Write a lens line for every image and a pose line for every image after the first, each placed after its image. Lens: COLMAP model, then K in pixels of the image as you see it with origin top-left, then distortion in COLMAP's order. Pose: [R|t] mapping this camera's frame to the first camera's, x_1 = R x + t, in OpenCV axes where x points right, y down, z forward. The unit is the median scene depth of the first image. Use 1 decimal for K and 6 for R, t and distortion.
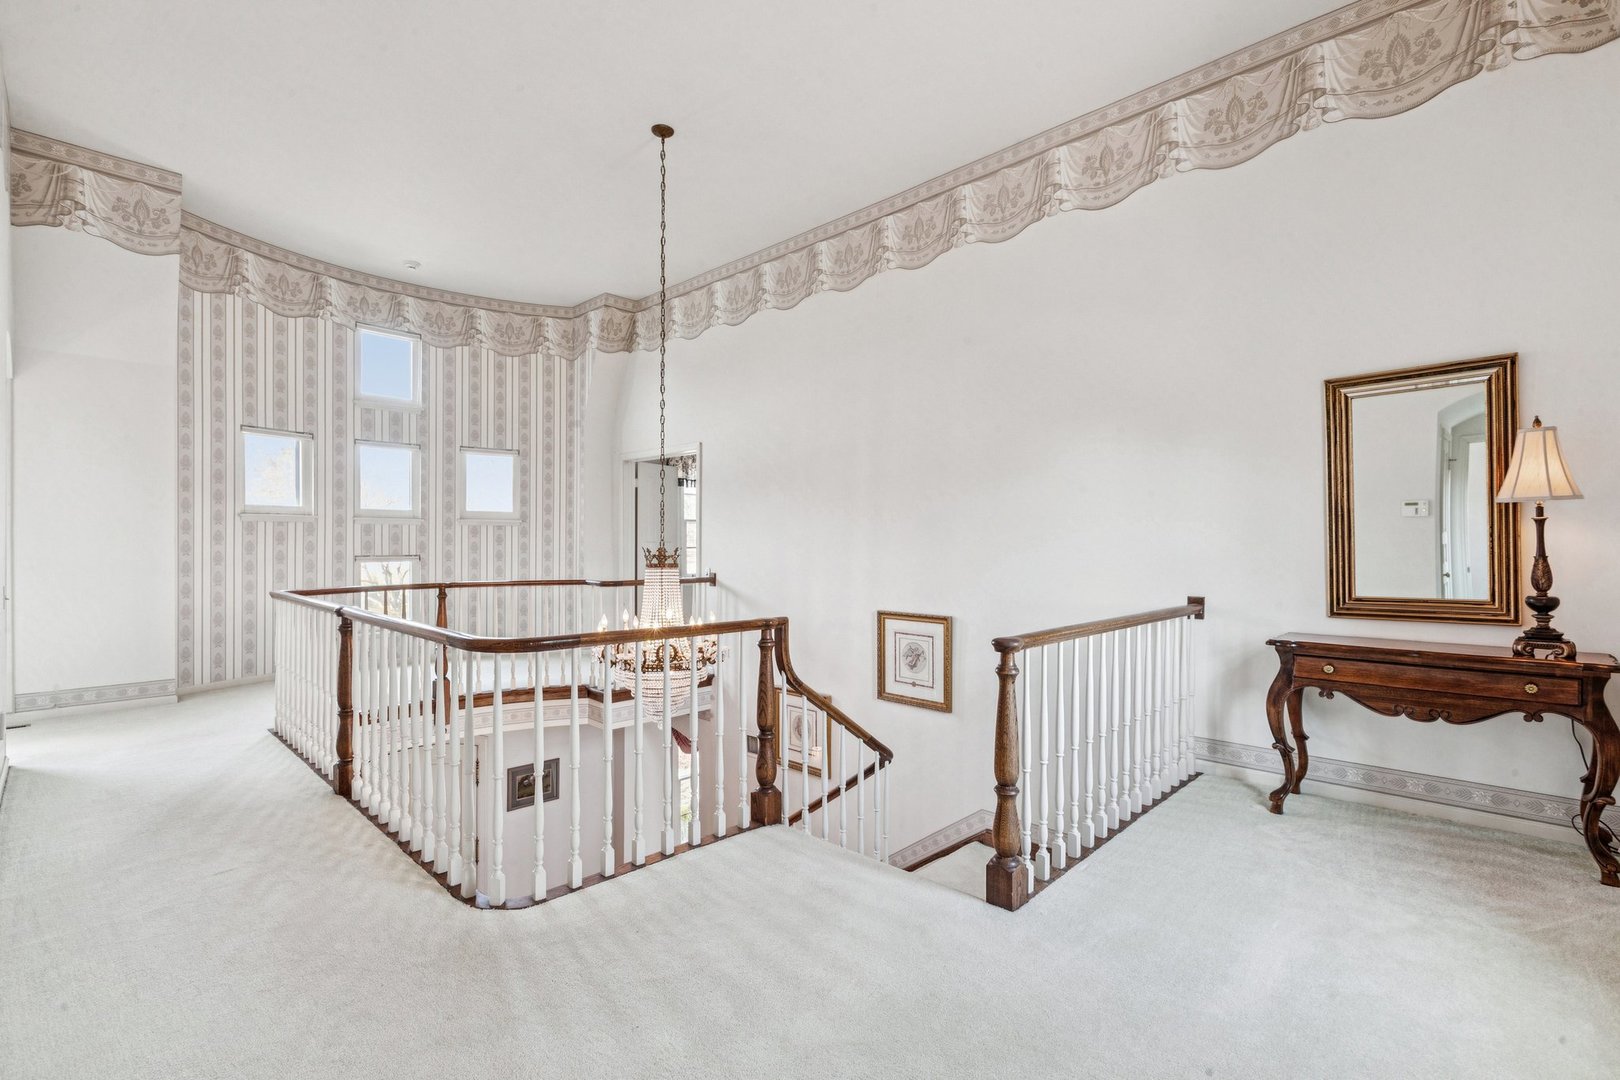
lens RADIAL K [[740.0, 0, 811.9], [0, 740.0, 541.3], [0, 0, 1]] dist [0.011279, 0.000098]
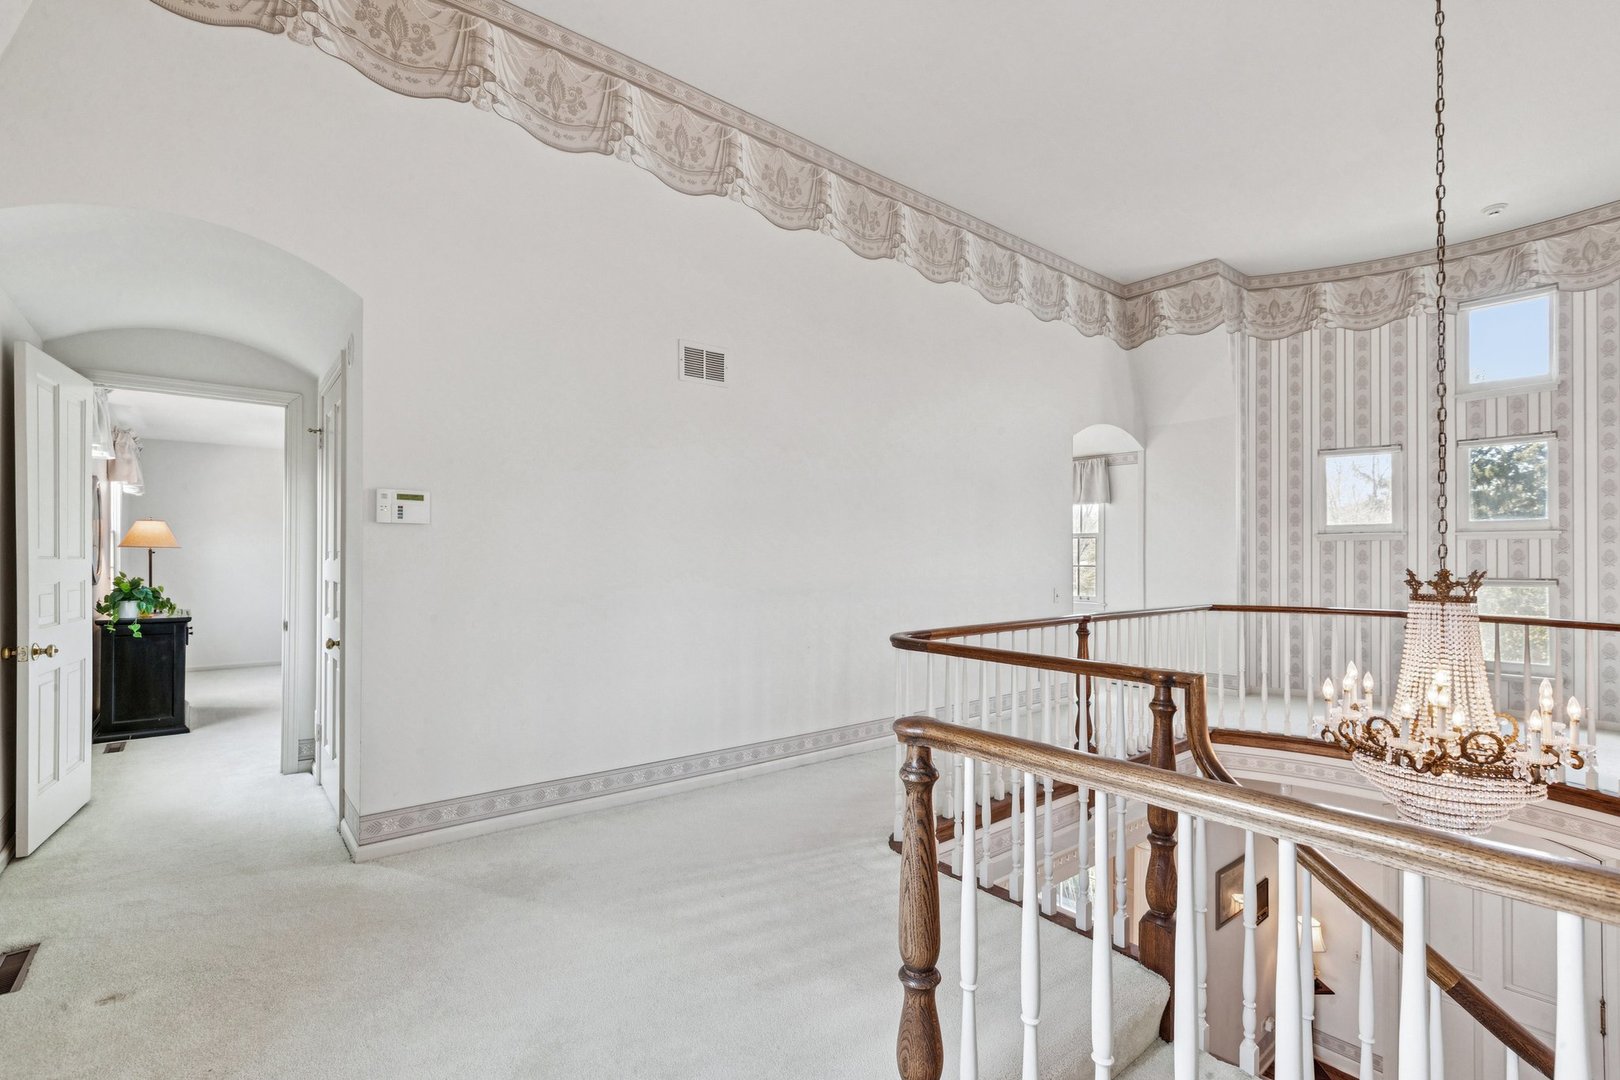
lens RADIAL K [[740.0, 0, 811.8], [0, 740.0, 551.5], [0, 0, 1]] dist [0.011279, 0.000098]
pose [[-0.108076, -0.012476, -0.994064, 0.364674], [-0.001171, 0.999922, -0.012422, 0.001391], [0.994142, -0.000179, -0.108082, 0.412391]]
